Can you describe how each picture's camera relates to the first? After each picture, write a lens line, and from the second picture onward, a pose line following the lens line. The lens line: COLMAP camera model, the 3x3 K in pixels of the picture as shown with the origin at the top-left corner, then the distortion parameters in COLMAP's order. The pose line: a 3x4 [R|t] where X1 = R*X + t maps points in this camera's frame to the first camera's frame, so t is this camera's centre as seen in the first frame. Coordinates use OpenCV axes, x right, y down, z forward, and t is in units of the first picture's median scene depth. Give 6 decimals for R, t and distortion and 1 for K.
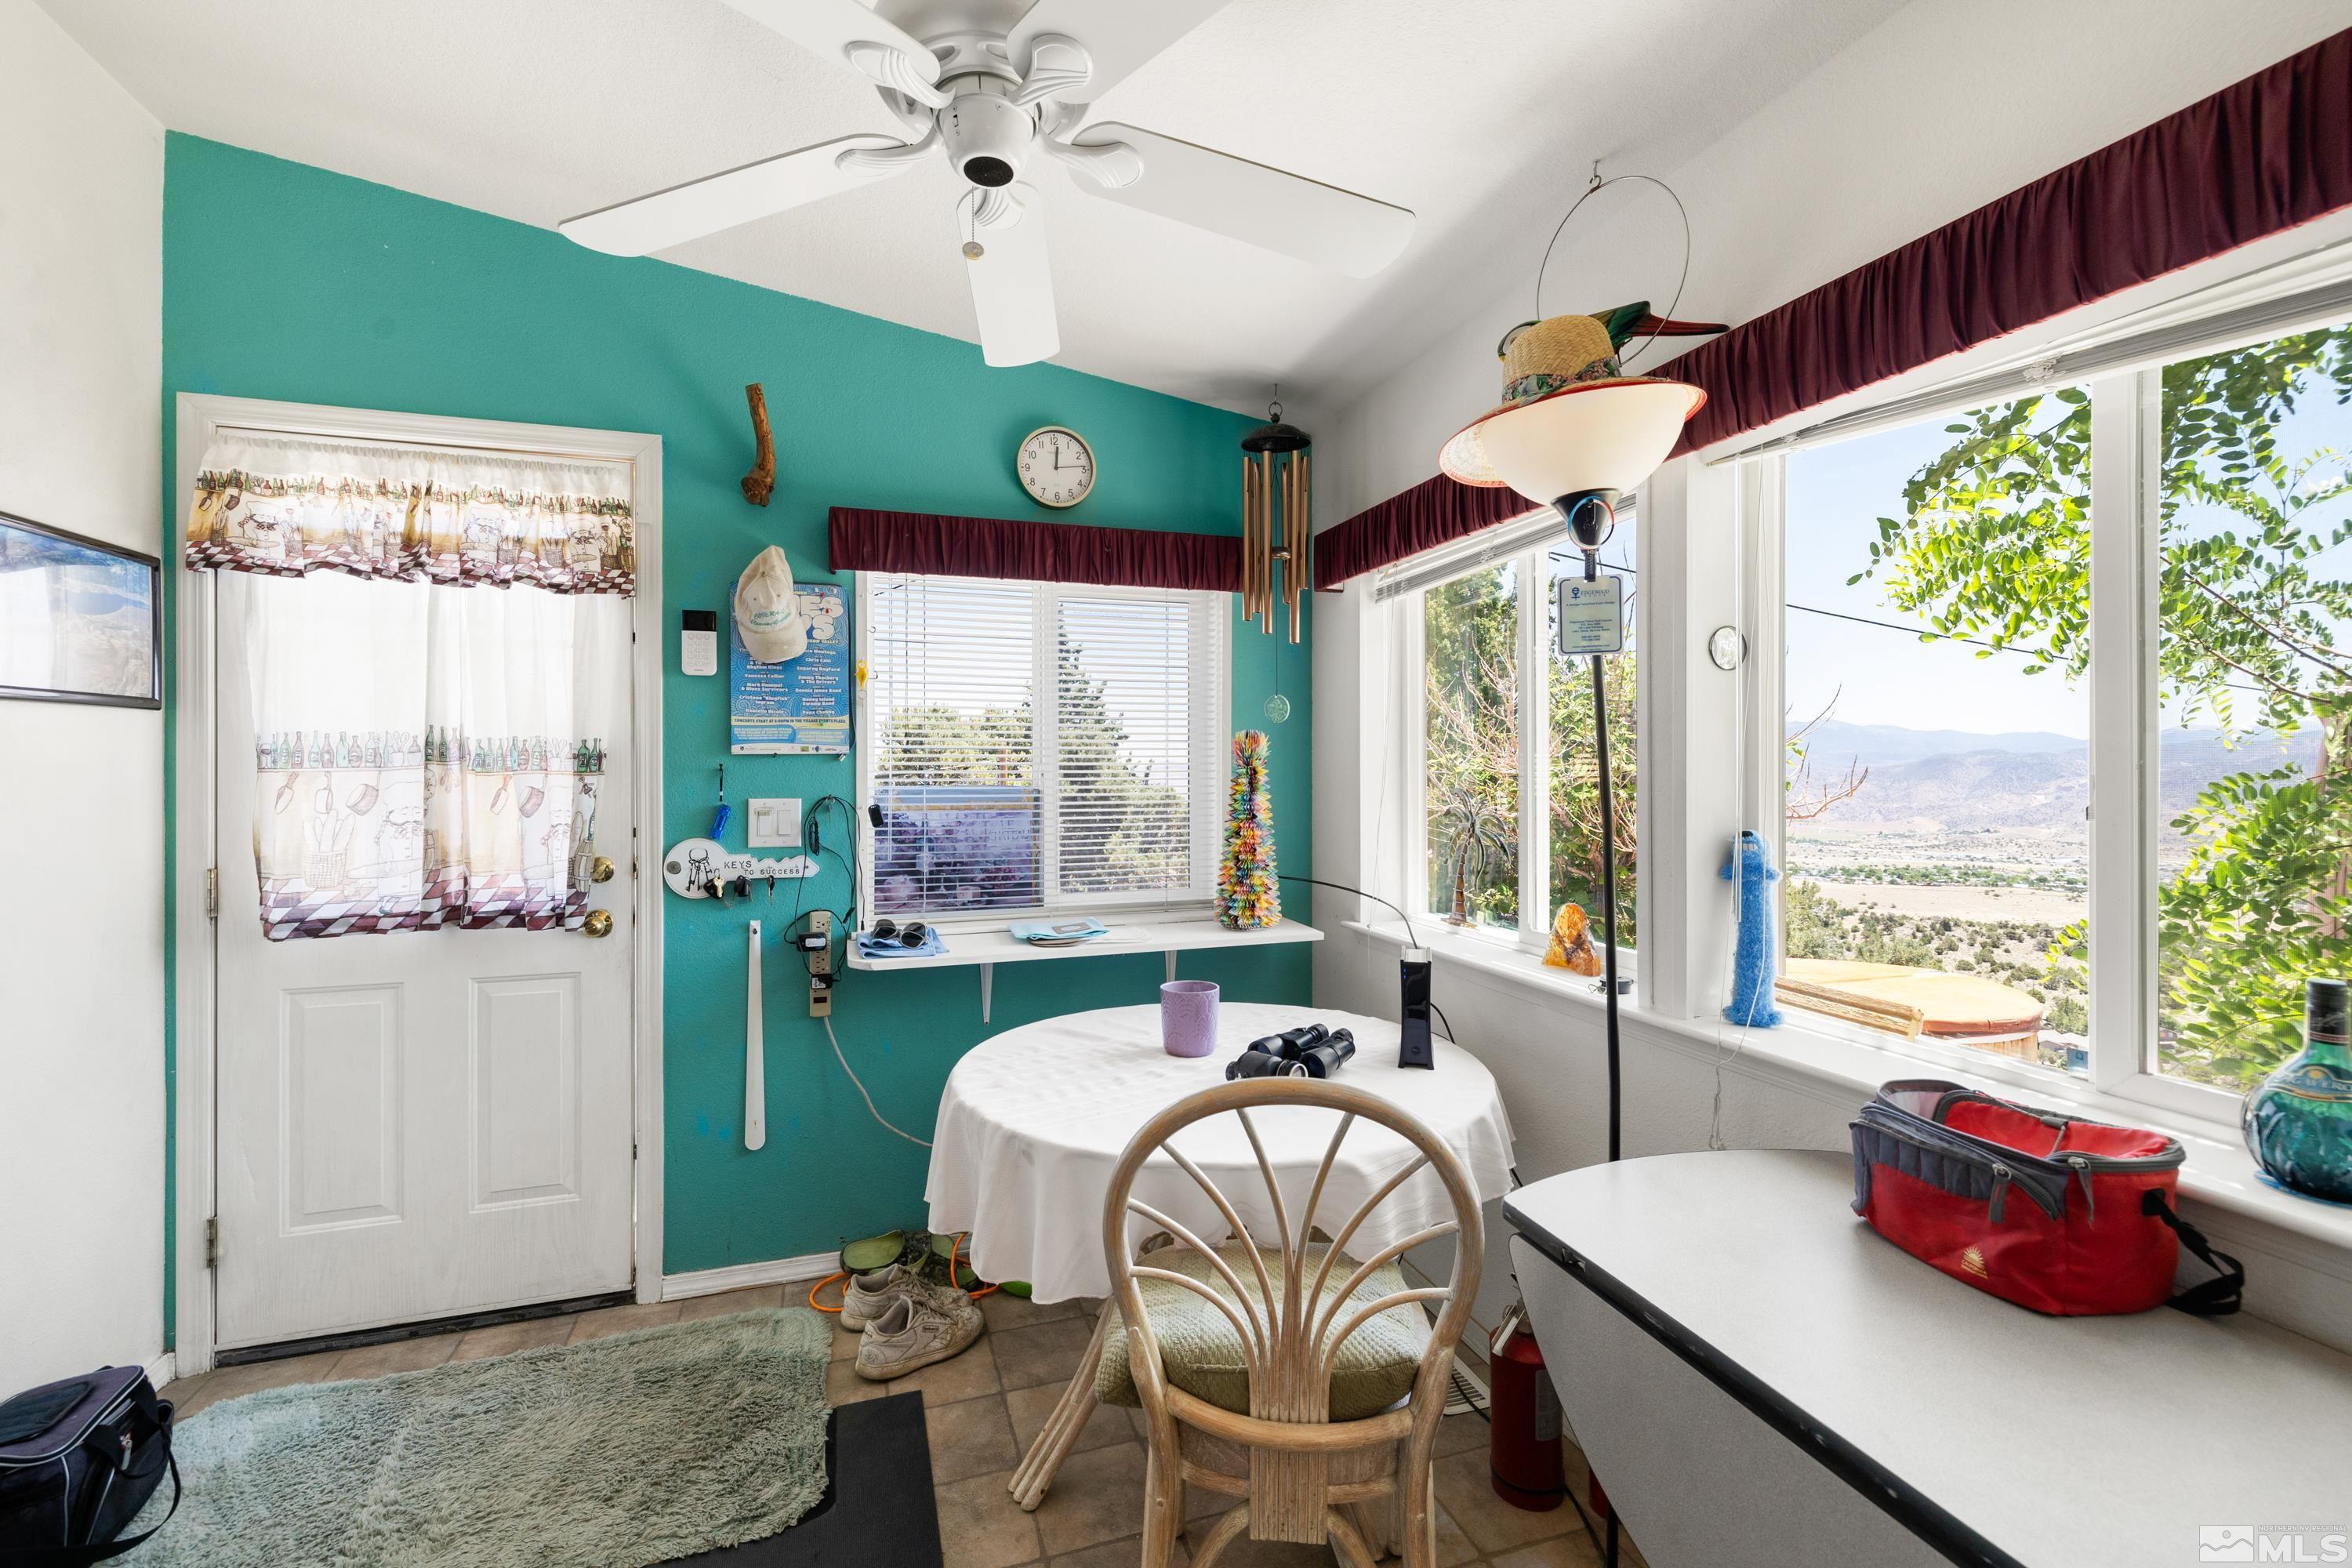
lens RADIAL K [[995.6, 0, 1165.0], [0, 995.6, 743.6], [0, 0, 1]] dist [-0.000720, 0.000126]
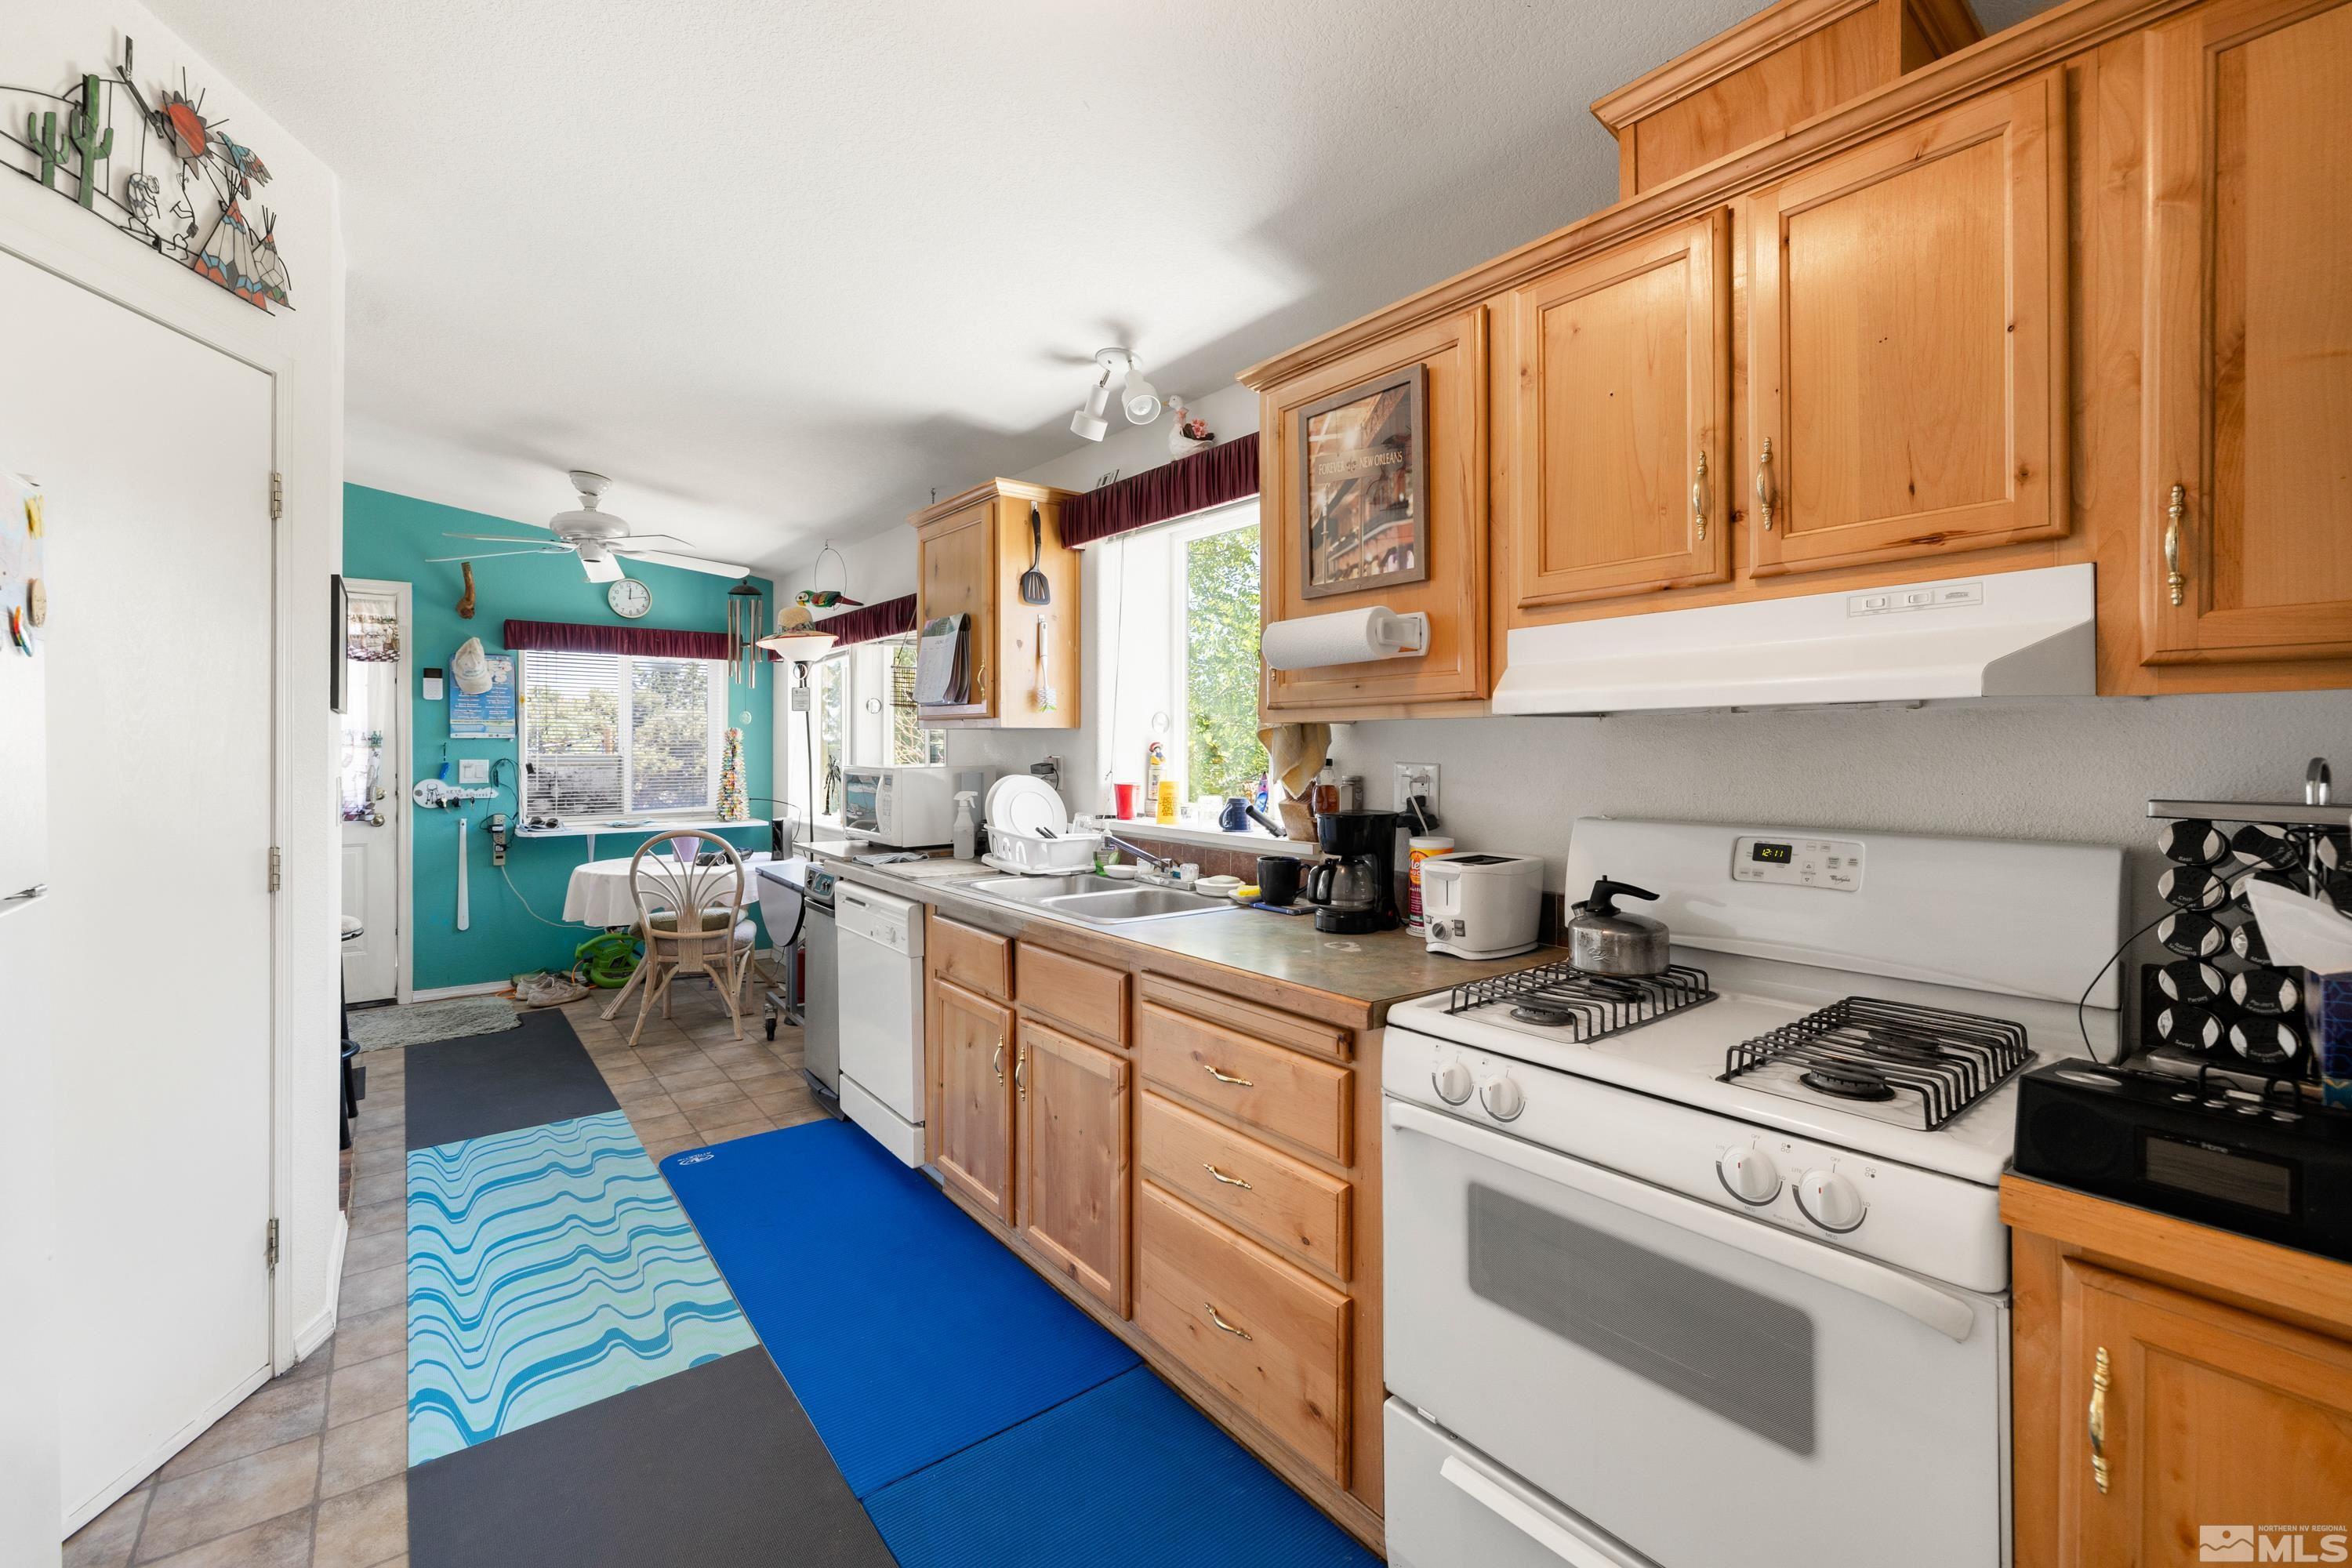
lens RADIAL K [[995.6, 0, 1165.0], [0, 995.6, 743.6], [0, 0, 1]] dist [-0.000720, 0.000126]
pose [[0.940224, 0.003848, 0.340534, 0.254136], [-0.010698, 0.999776, 0.018239, -0.031202], [-0.340387, -0.020791, 0.940055, -1.444182]]
